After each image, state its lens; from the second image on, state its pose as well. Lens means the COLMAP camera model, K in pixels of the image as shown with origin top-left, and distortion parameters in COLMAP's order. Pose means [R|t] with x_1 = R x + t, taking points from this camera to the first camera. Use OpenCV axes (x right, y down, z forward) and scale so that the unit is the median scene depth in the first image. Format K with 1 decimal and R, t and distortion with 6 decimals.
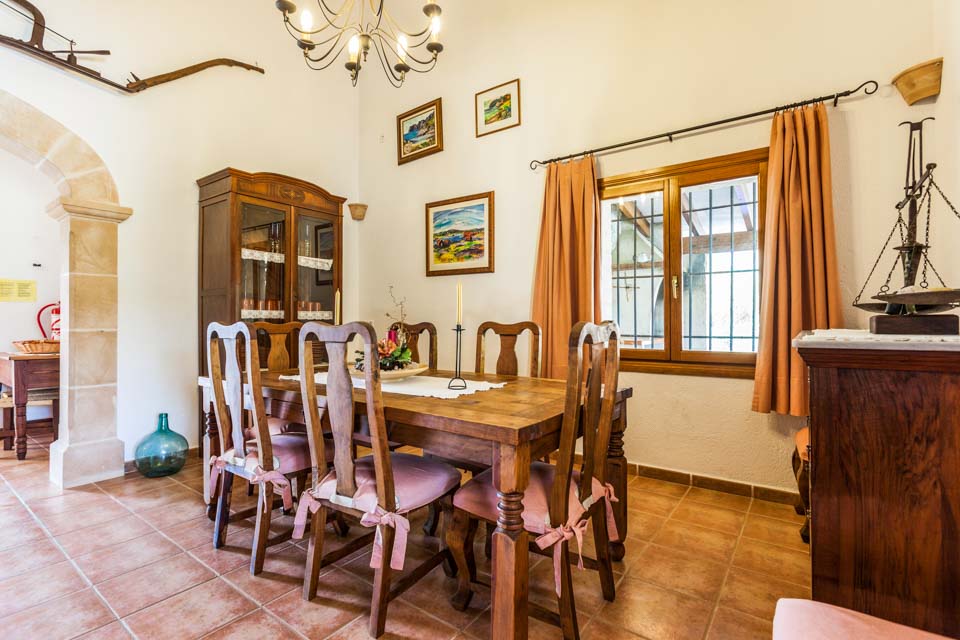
lens RADIAL K [[456.1, 0, 482.0], [0, 456.1, 320.2], [0, 0, 1]] dist [-0.014348, 0.008130]
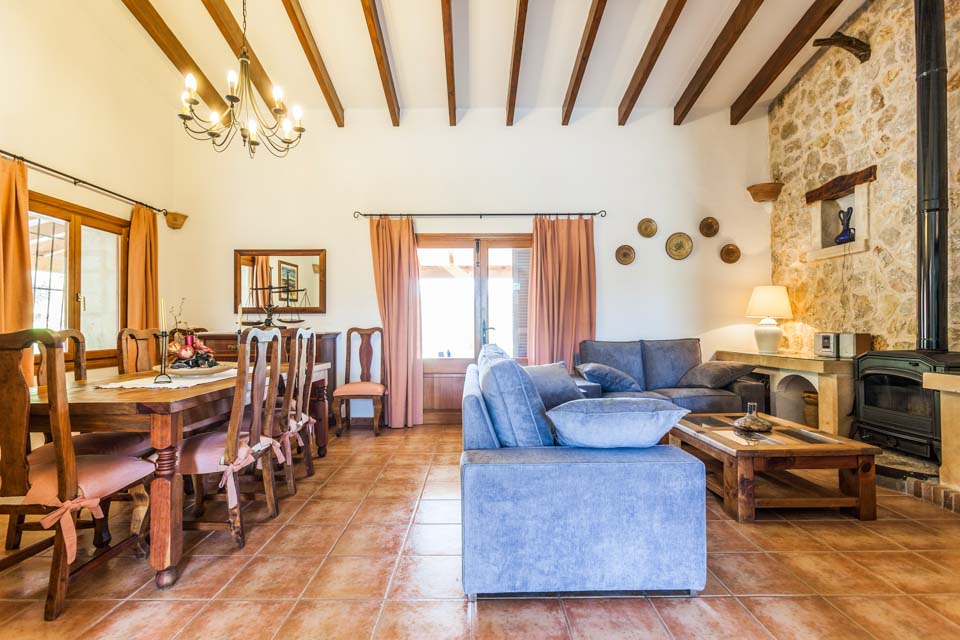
lens RADIAL K [[456.1, 0, 472.7], [0, 456.1, 319.0], [0, 0, 1]] dist [-0.014348, 0.008130]
pose [[-0.596749, 0.011417, 0.802347, -1.532695], [-0.001550, 0.999881, -0.015381, -0.006215], [-0.802426, -0.010422, -0.596660, 1.062009]]
